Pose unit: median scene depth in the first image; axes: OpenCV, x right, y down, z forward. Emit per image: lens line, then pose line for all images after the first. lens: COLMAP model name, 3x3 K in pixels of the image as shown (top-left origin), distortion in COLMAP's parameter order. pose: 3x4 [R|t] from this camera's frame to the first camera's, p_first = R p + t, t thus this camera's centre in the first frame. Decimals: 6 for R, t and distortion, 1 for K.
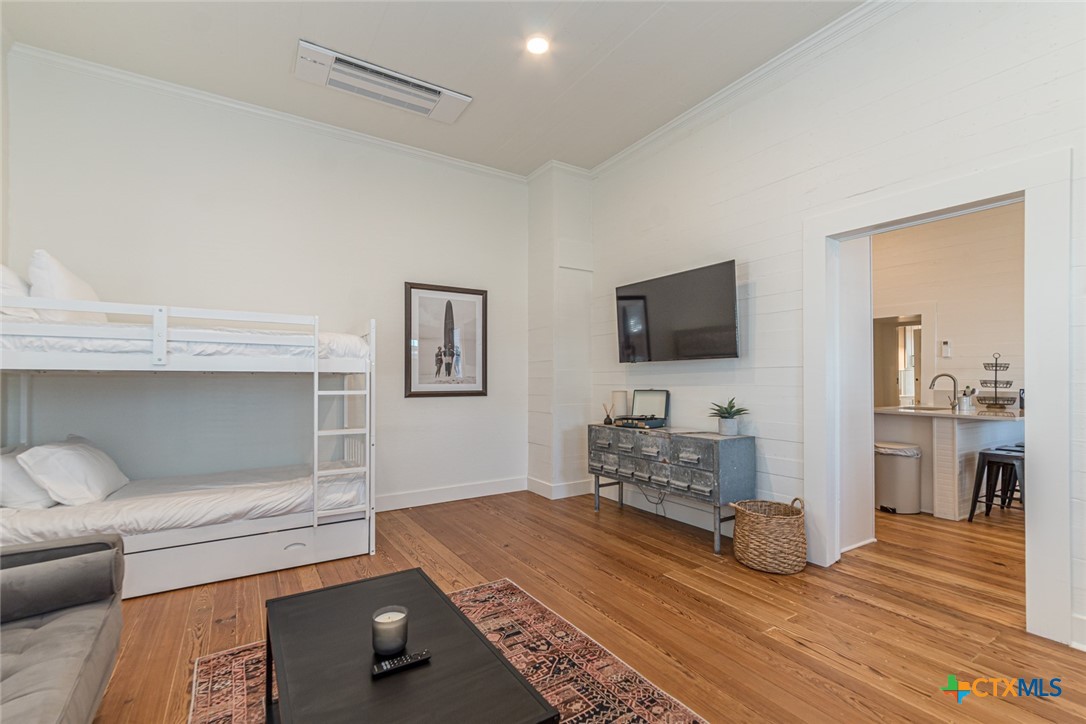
lens RADIAL K [[473.2, 0, 561.7], [0, 473.2, 375.7], [0, 0, 1]] dist [0.007953, 0.000513]
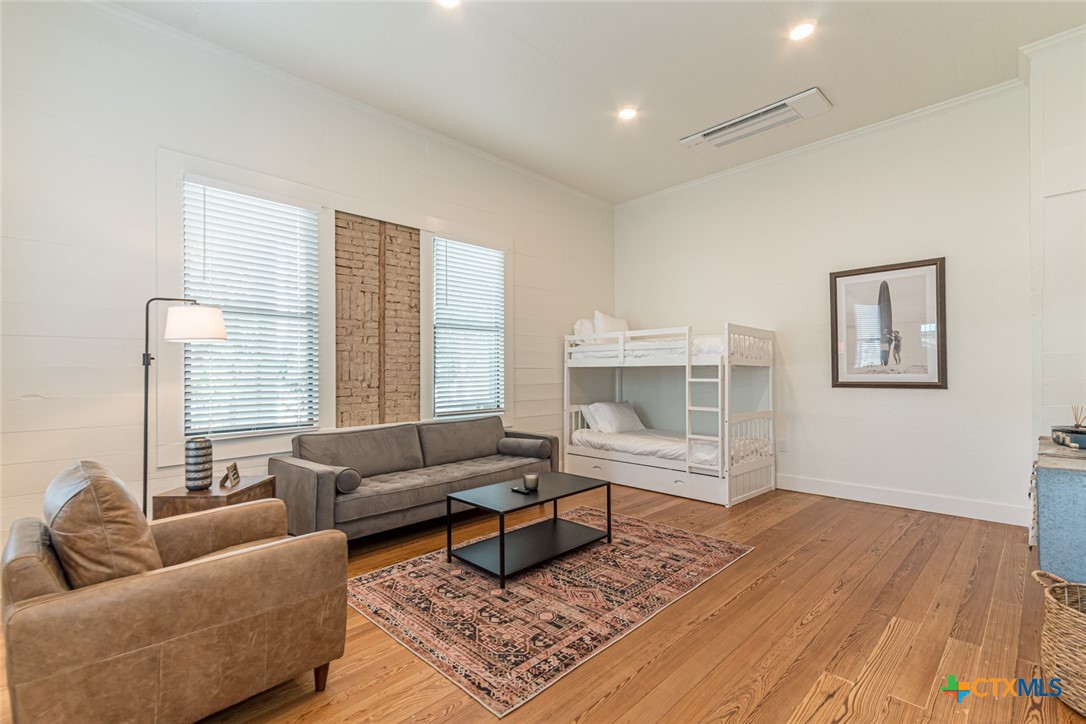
lens RADIAL K [[473.2, 0, 507.2], [0, 473.2, 365.8], [0, 0, 1]] dist [0.007953, 0.000513]
pose [[0.165801, -0.015285, -0.986041, 0.784451], [0.015961, 0.999790, -0.012815, 0.002882], [0.986030, -0.013613, 0.166010, 0.213545]]
